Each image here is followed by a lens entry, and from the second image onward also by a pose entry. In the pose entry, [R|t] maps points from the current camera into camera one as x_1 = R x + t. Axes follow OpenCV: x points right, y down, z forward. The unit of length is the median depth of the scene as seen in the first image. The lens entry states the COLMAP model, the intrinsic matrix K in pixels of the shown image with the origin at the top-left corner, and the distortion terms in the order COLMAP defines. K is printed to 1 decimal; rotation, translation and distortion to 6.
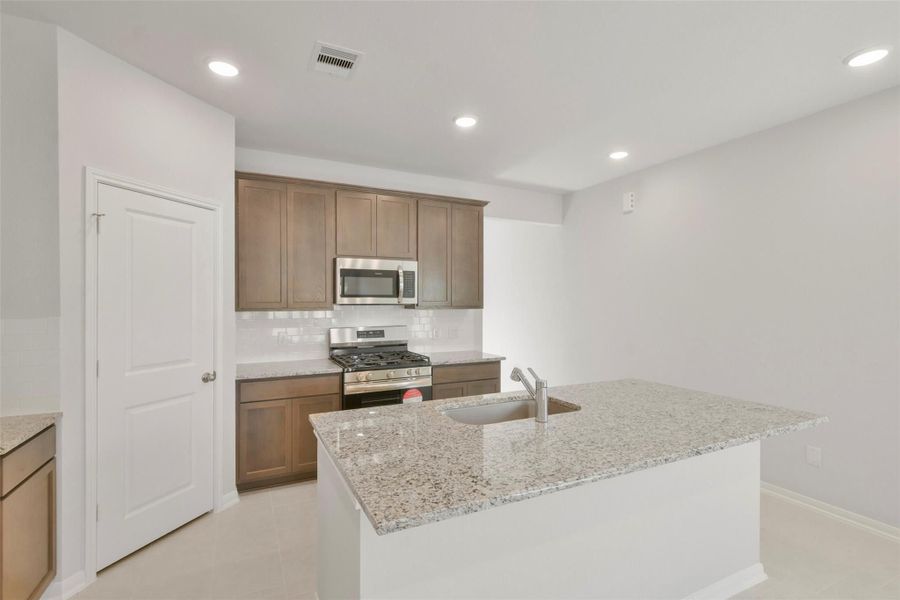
lens RADIAL K [[420.7, 0, 450.0], [0, 420.7, 300.0], [0, 0, 1]] dist [-0.000157, -0.000254]
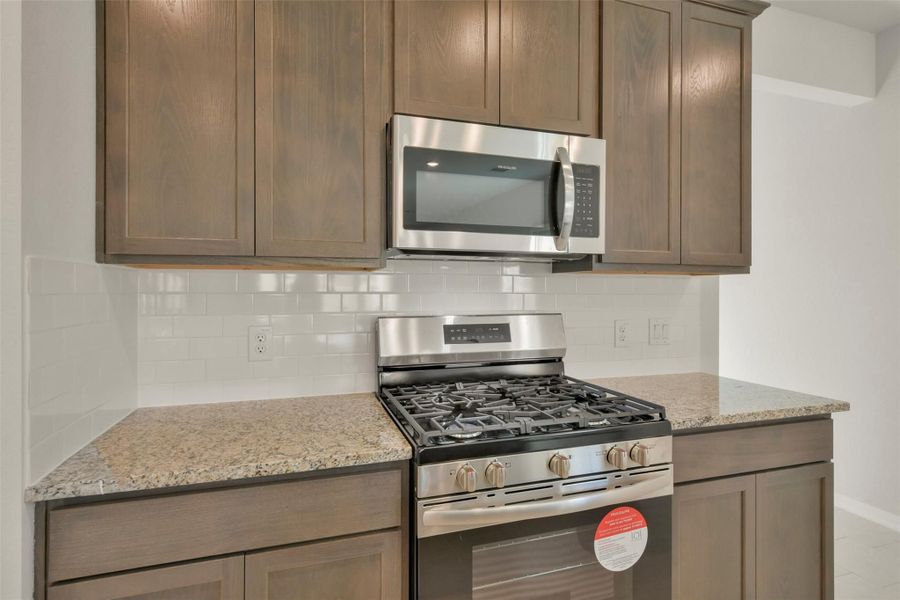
lens RADIAL K [[461.5, 0, 448.1], [0, 461.5, 290.3], [0, 0, 1]] dist [0.000012, -0.000041]
pose [[0.988677, 0.001343, -0.150053, -0.164882], [-0.001354, 0.999999, 0.000029, 0.044296], [0.150053, 0.000175, 0.988678, 0.619897]]
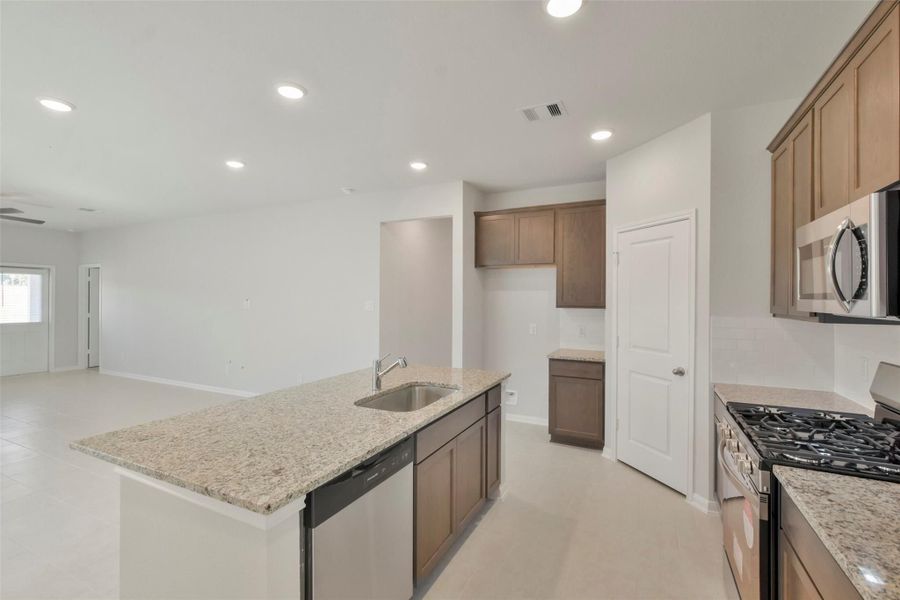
lens RADIAL K [[406.4, 0, 450.0], [0, 406.4, 300.0], [0, 0, 1]] dist [0.003405, 0.000245]
pose [[-0.797206, -0.000016, -0.603707, 0.426849], [-0.001628, 0.999996, 0.002123, -0.005844], [0.603705, 0.002675, -0.797203, 1.139960]]
